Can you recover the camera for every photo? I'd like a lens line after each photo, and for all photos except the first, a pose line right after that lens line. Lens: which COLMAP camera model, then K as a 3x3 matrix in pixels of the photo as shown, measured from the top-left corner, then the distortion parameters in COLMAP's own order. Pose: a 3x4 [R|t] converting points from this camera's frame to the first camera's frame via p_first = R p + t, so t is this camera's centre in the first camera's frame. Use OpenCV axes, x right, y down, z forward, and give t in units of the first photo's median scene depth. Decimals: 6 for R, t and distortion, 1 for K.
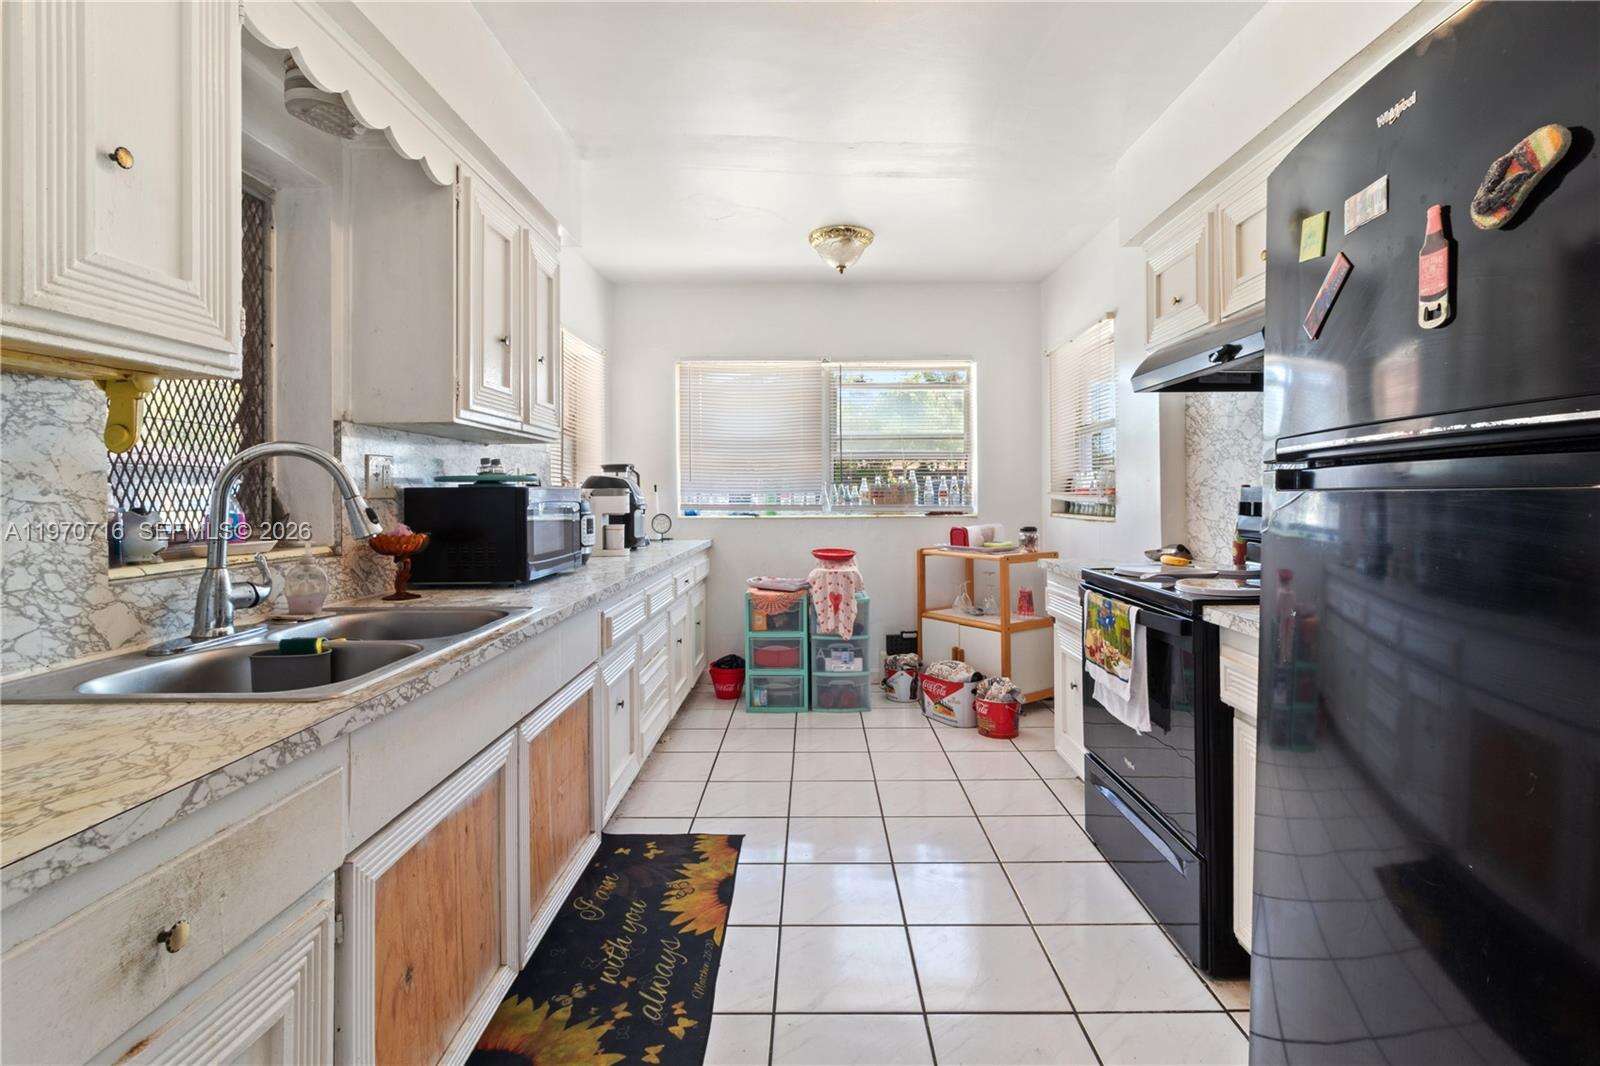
lens RADIAL K [[748.8, 0, 806.3], [0, 748.8, 488.3], [0, 0, 1]] dist [0.001072, 0.000204]
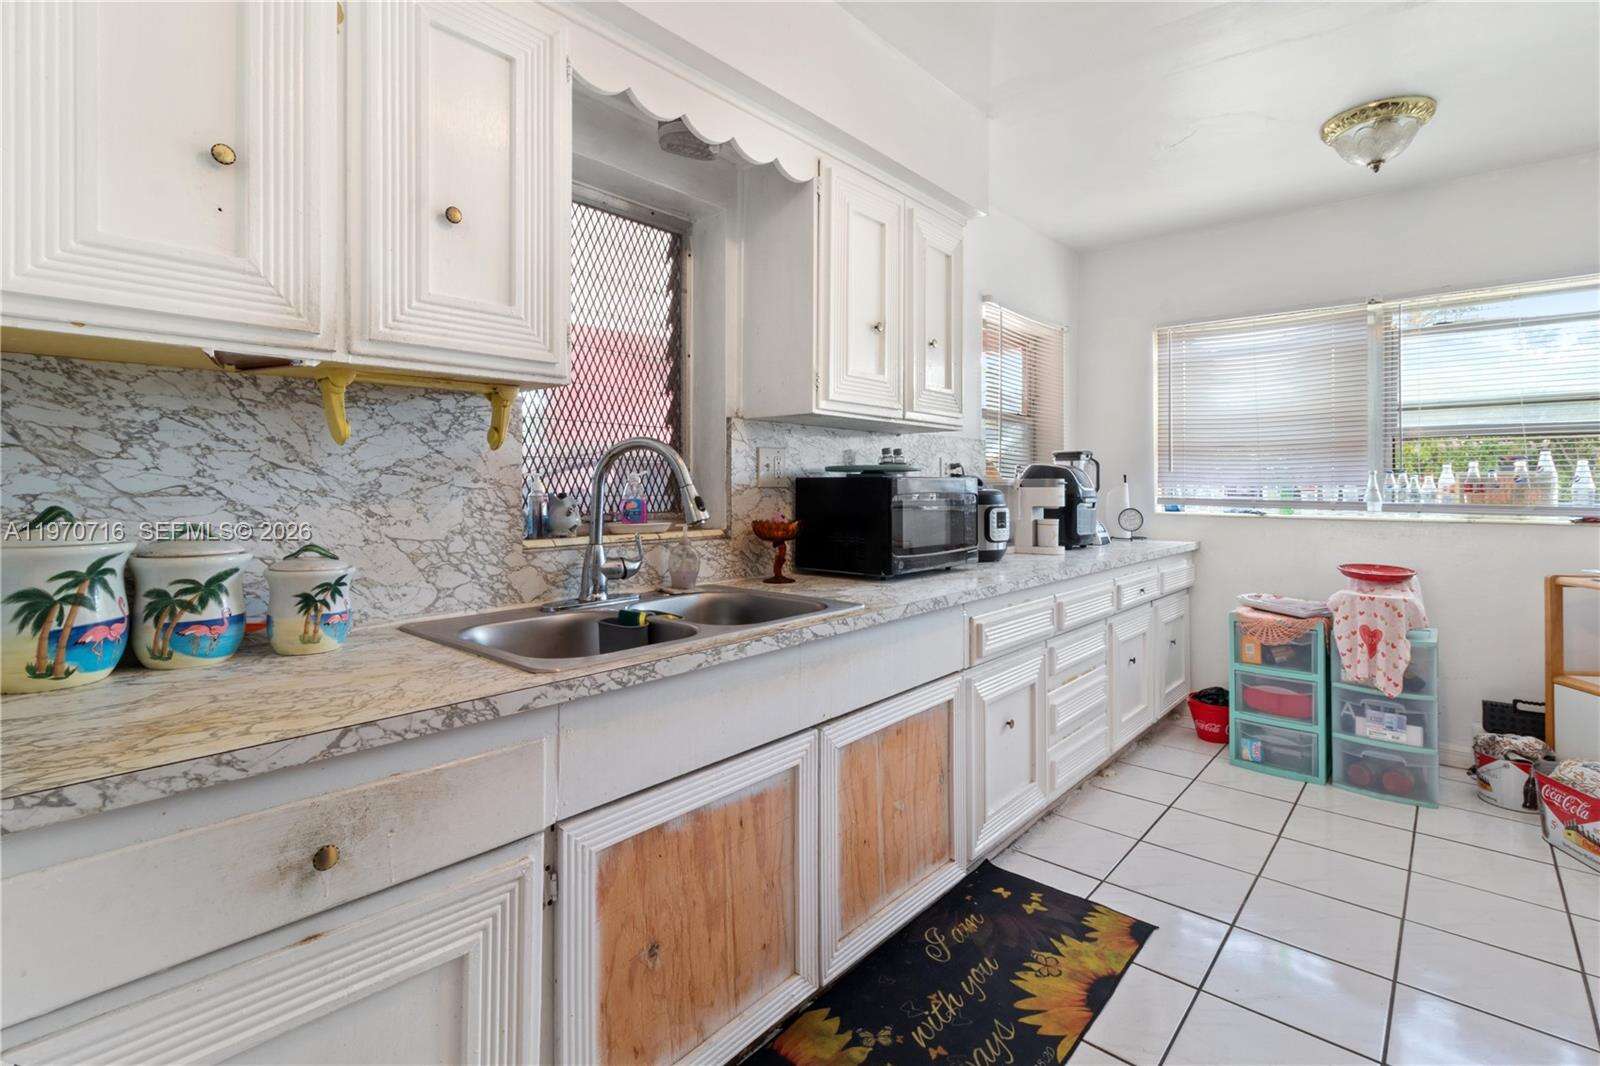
lens RADIAL K [[752.1, 0, 804.9], [0, 752.1, 479.5], [0, 0, 1]] dist [0.001261, 0.000204]
pose [[0.758299, 0.002786, -0.651901, 0.172774], [-0.001955, 0.999996, 0.002000, -0.000224], [0.651904, -0.000242, 0.758301, 0.204479]]
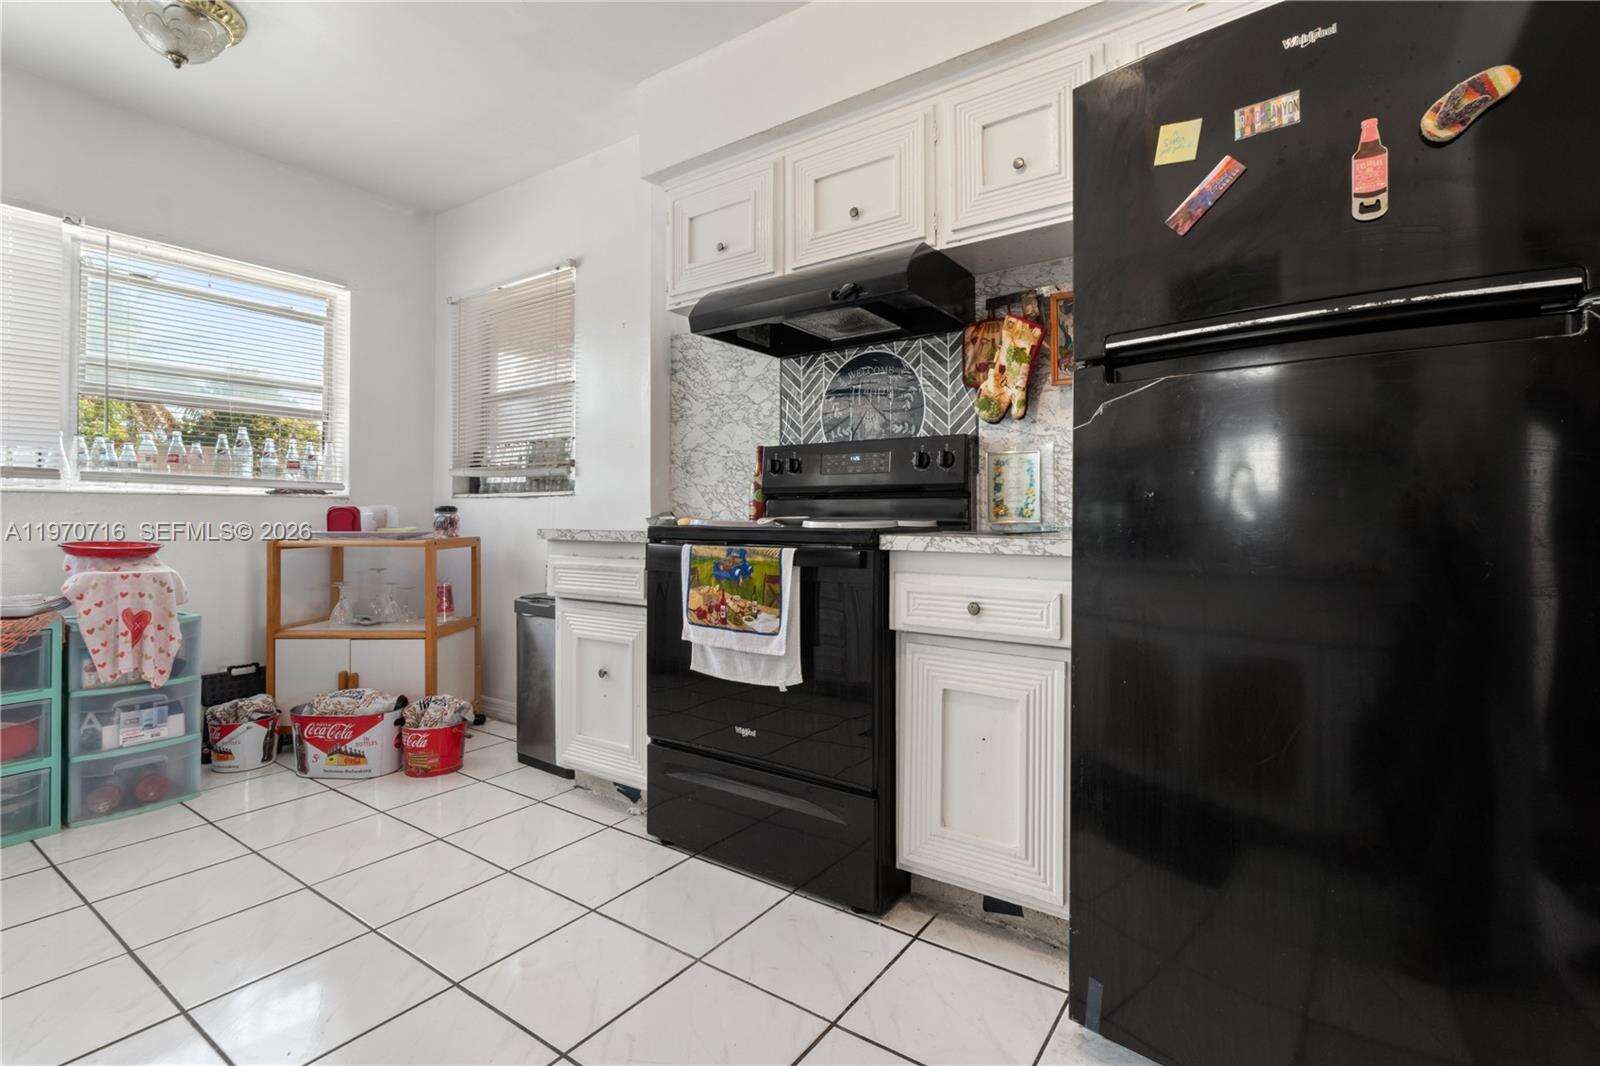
lens RADIAL K [[742.4, 0, 800.7], [0, 742.4, 512.9], [0, 0, 1]] dist [-0.000735, -0.000229]
pose [[0.563187, 0.014818, 0.826197, -0.264934], [-0.012301, 0.999879, -0.009548, 0.113078], [-0.826238, -0.004786, 0.563301, 0.441420]]
